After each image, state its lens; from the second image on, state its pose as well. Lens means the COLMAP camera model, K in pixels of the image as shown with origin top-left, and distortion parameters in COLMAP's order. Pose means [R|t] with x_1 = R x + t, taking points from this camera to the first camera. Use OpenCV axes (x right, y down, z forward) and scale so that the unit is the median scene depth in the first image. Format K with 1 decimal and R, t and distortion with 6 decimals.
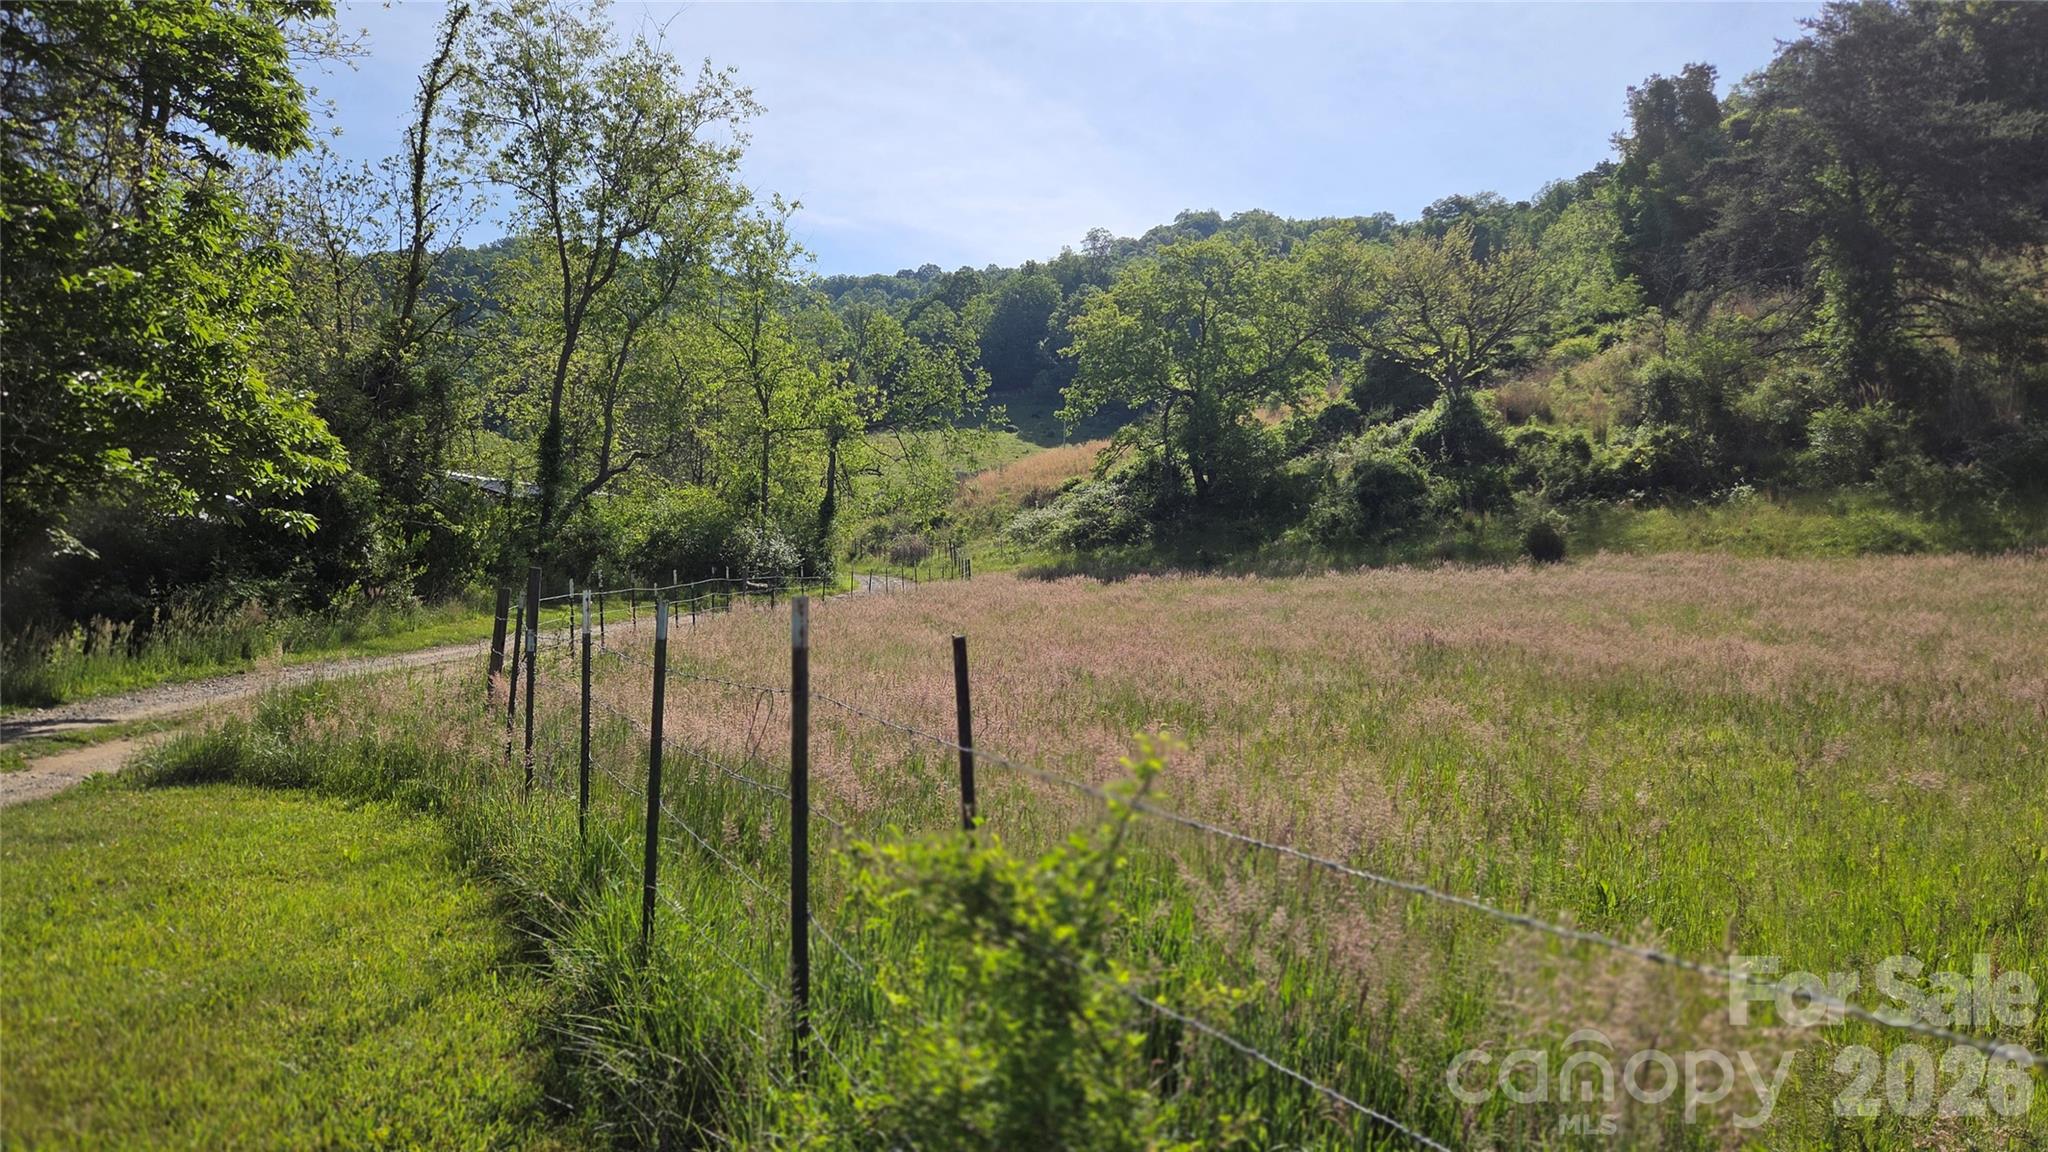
lens RADIAL K [[1377.7, 0, 1011.3], [0, 1377.7, 605.3], [0, 0, 1]] dist [0.087867, -0.106974]
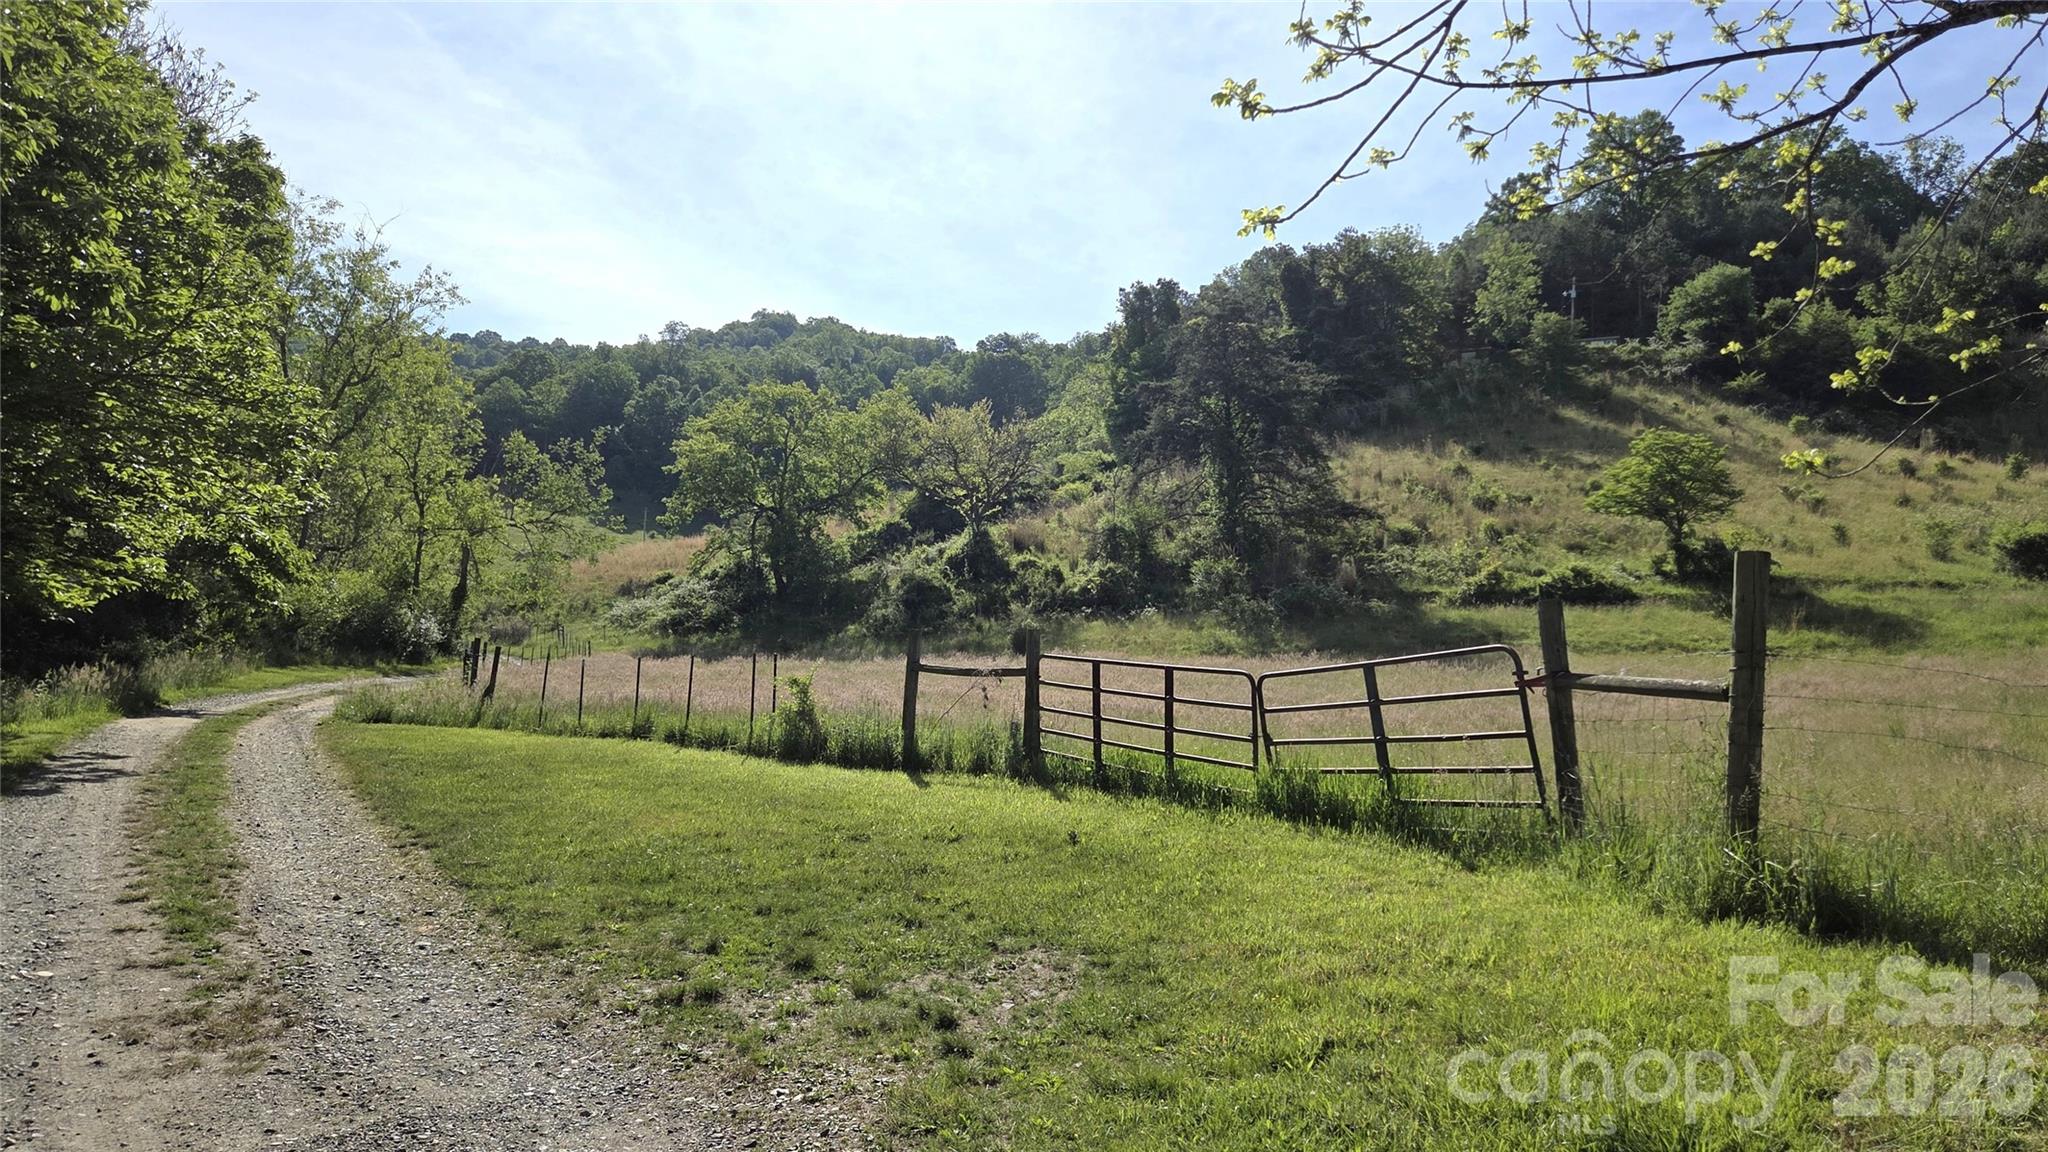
lens RADIAL K [[1377.7, 0, 1011.3], [0, 1377.7, 605.3], [0, 0, 1]] dist [0.087867, -0.106974]
pose [[0.951597, 0.039081, 0.304853, -0.040426], [-0.019306, 0.997525, -0.067616, 0.008817], [-0.306741, 0.058458, 0.949996, -0.220658]]
